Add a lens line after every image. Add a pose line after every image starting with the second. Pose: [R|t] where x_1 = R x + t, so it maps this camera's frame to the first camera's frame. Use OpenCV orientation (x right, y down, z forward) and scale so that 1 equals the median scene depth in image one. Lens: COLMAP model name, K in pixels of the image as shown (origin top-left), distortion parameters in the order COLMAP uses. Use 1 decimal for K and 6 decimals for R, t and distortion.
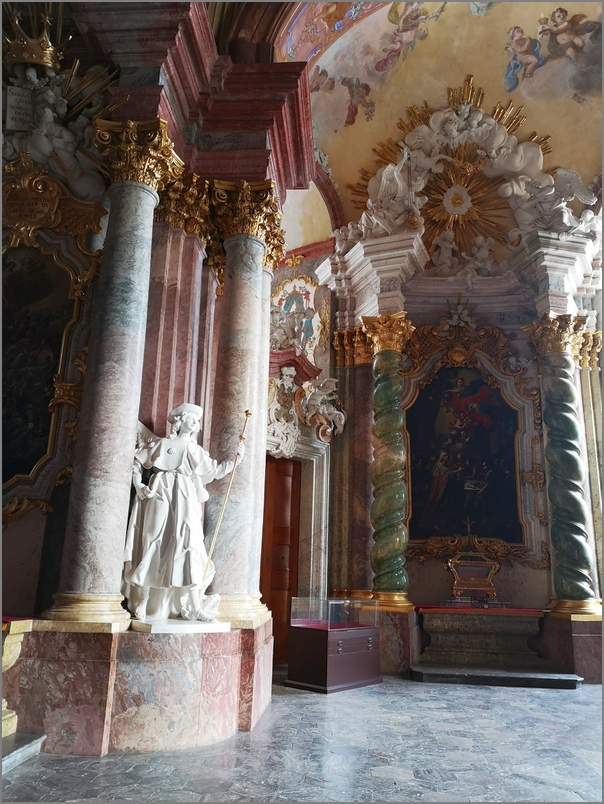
lens RADIAL K [[605.5, 0, 305.8], [0, 605.5, 396.8], [0, 0, 1]] dist [0.060927, -0.068831]
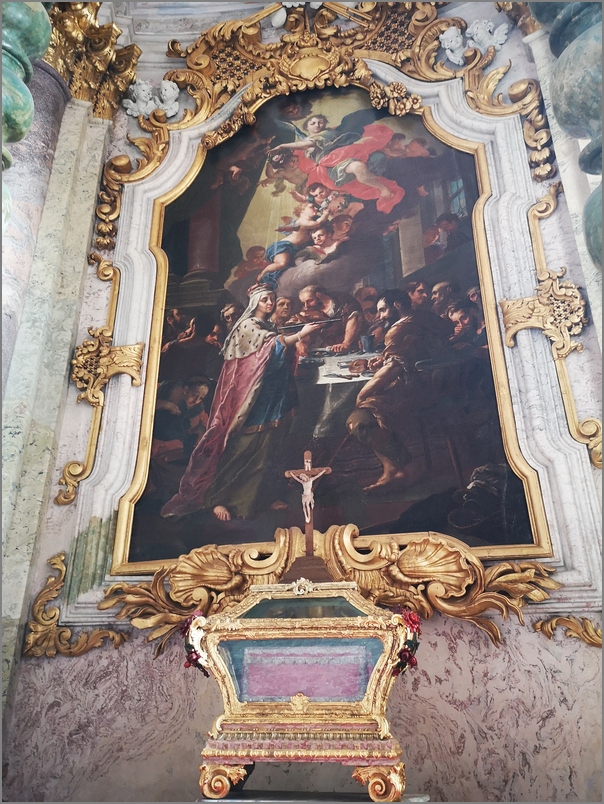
lens RADIAL K [[605.5, 0, 298.1], [0, 605.5, 401.2], [0, 0, 1]] dist [0.060927, -0.068831]
pose [[0.992272, -0.087273, -0.088200, 0.274359], [0.071772, 0.983551, -0.165758, 0.207794], [0.101215, 0.158147, 0.982214, 0.699434]]
